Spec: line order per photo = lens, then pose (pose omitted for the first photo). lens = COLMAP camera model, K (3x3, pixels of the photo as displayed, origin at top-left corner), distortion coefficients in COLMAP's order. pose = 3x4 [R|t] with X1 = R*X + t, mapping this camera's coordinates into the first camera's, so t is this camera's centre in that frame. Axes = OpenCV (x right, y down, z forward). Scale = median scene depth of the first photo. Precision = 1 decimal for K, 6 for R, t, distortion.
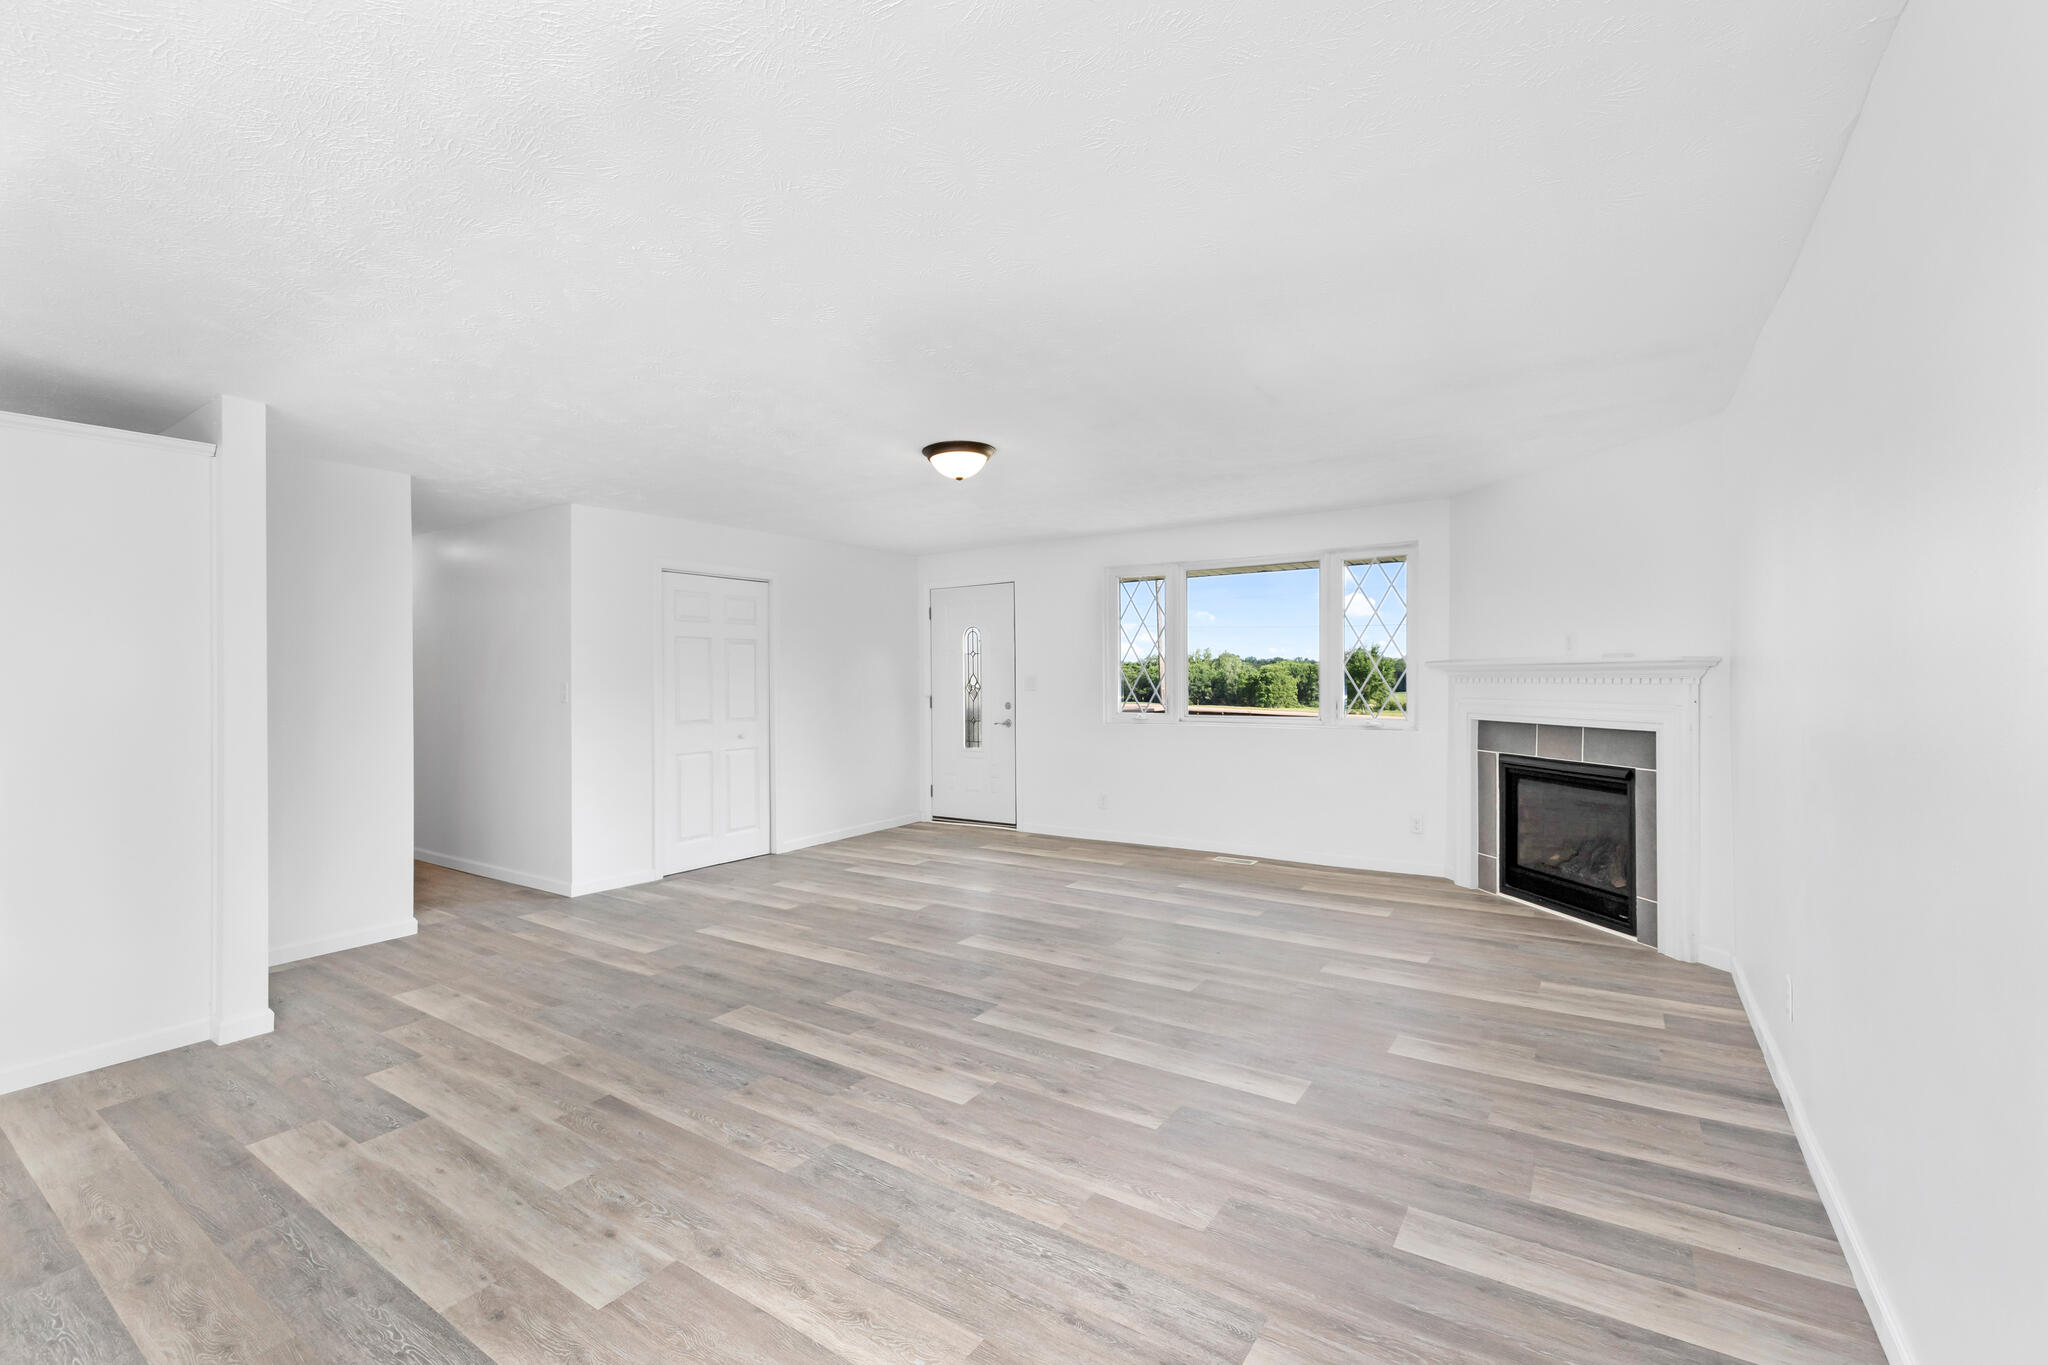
lens RADIAL K [[867.5, 0, 1036.1], [0, 867.5, 703.6], [0, 0, 1]] dist [0.001608, -0.001220]
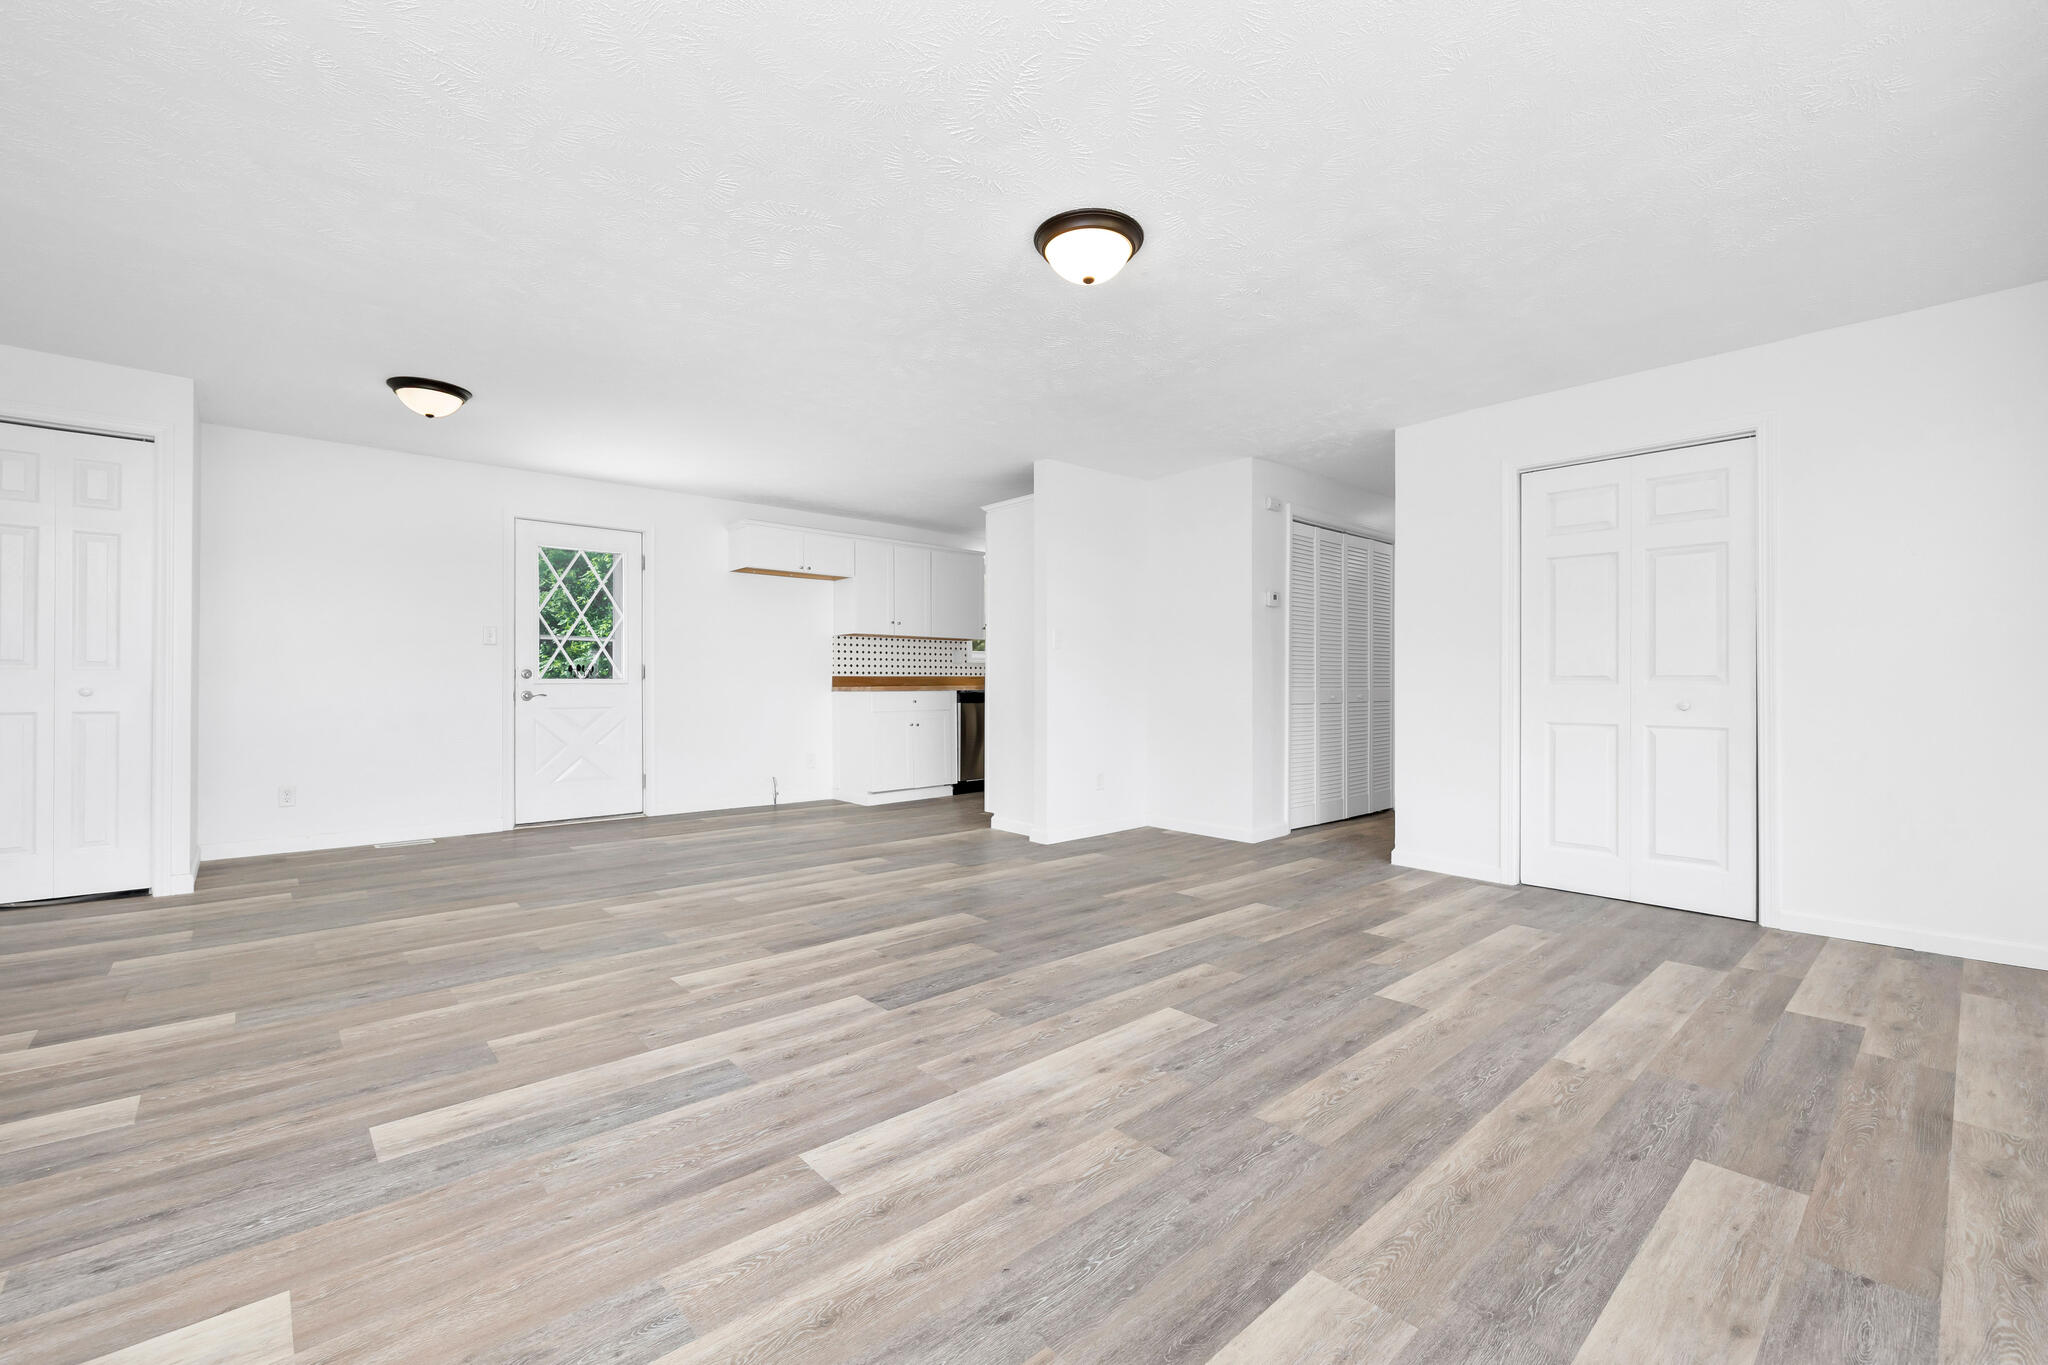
lens RADIAL K [[867.5, 0, 1019.1], [0, 867.5, 694.6], [0, 0, 1]] dist [0.001608, -0.001220]
pose [[-0.250353, 0.023622, -0.967866, 0.563033], [-0.030731, 0.999005, 0.032331, 0.039165], [0.967667, 0.037837, -0.249378, 1.113465]]
